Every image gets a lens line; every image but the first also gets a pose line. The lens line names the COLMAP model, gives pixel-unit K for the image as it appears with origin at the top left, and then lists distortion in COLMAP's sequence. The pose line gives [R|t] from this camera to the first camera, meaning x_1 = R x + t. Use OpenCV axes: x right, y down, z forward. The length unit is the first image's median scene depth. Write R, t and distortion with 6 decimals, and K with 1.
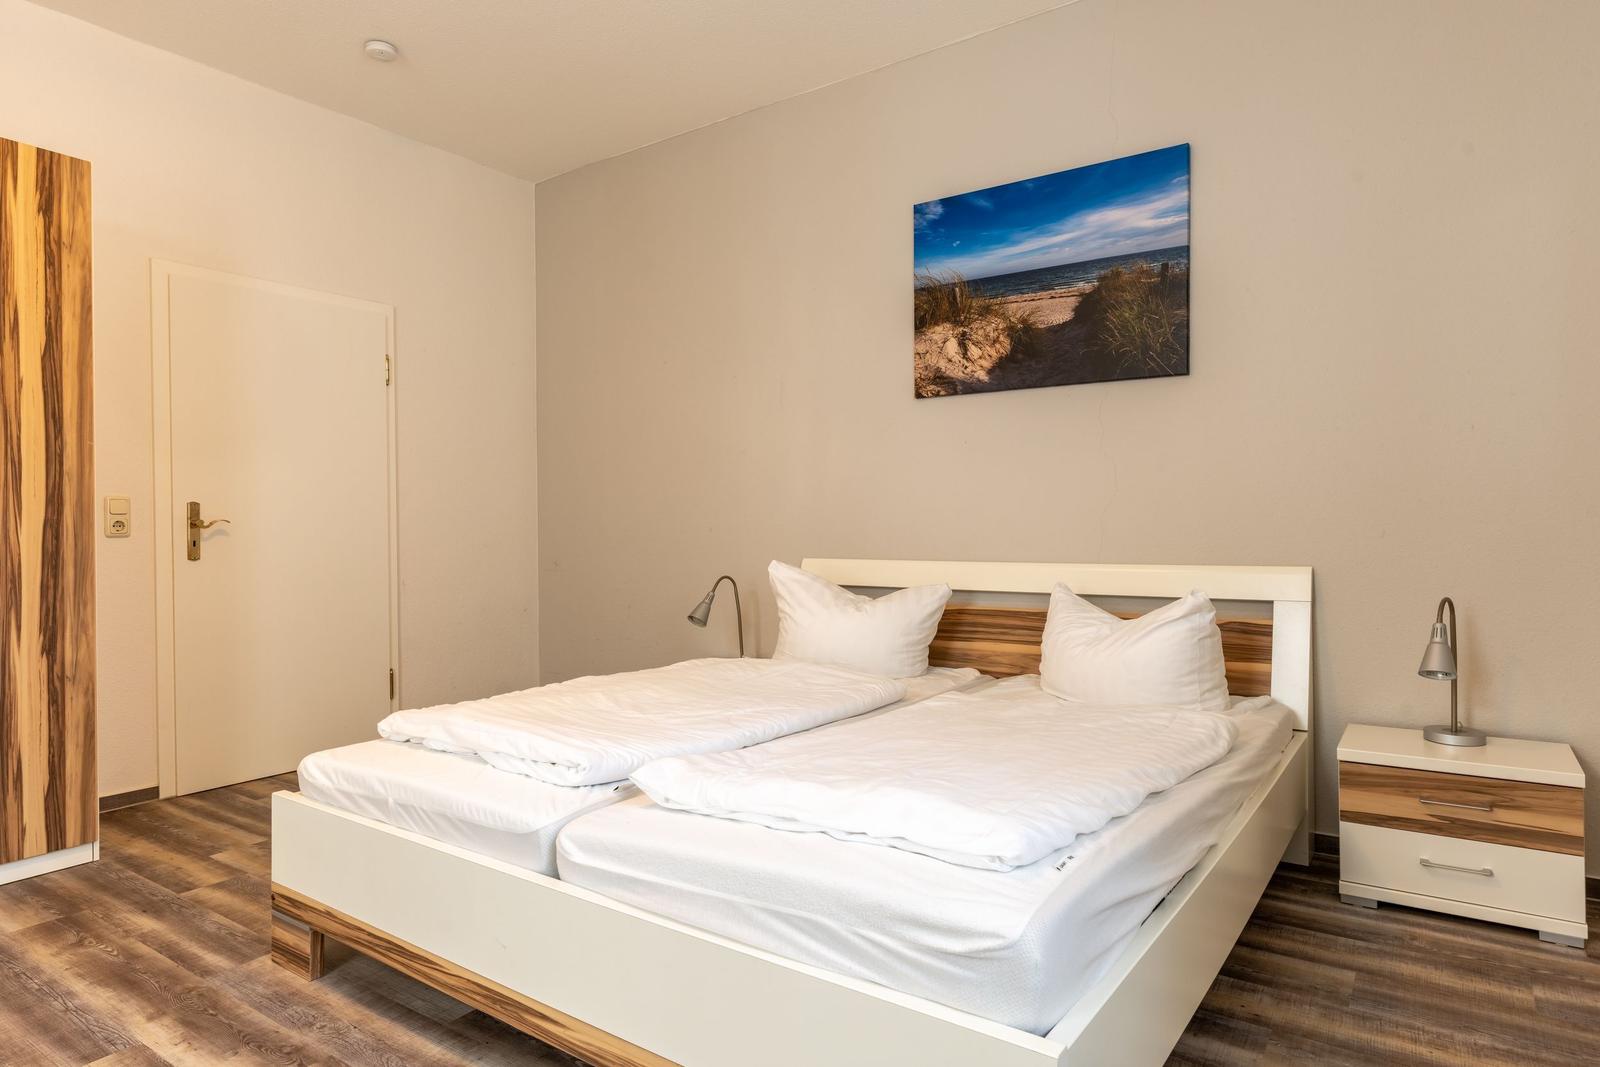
lens RADIAL K [[934.2, 0, 785.8], [0, 934.2, 535.5], [0, 0, 1]] dist [0.005872, 0.000482]
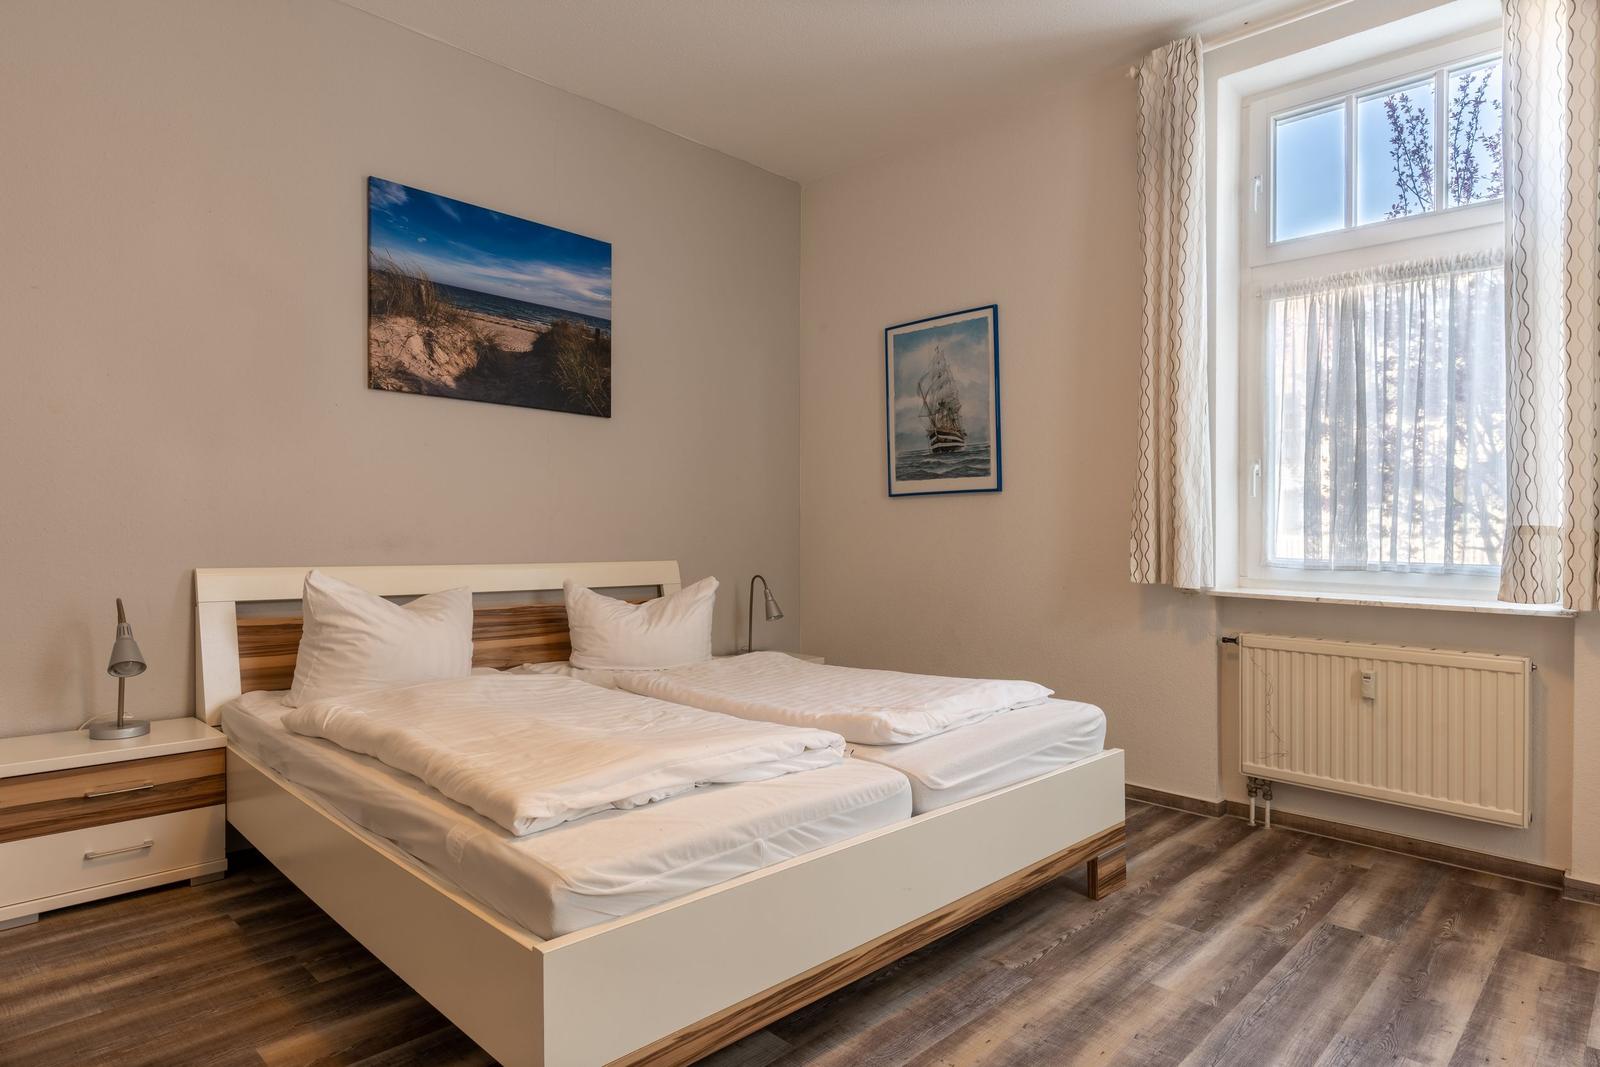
lens RADIAL K [[934.2, 0, 785.8], [0, 934.2, 535.5], [0, 0, 1]] dist [0.005872, 0.000482]
pose [[0.151484, 0.003062, 0.988455, -0.749245], [-0.003874, 0.999989, -0.002504, -0.002133], [-0.988452, -0.003450, 0.151494, 0.489790]]
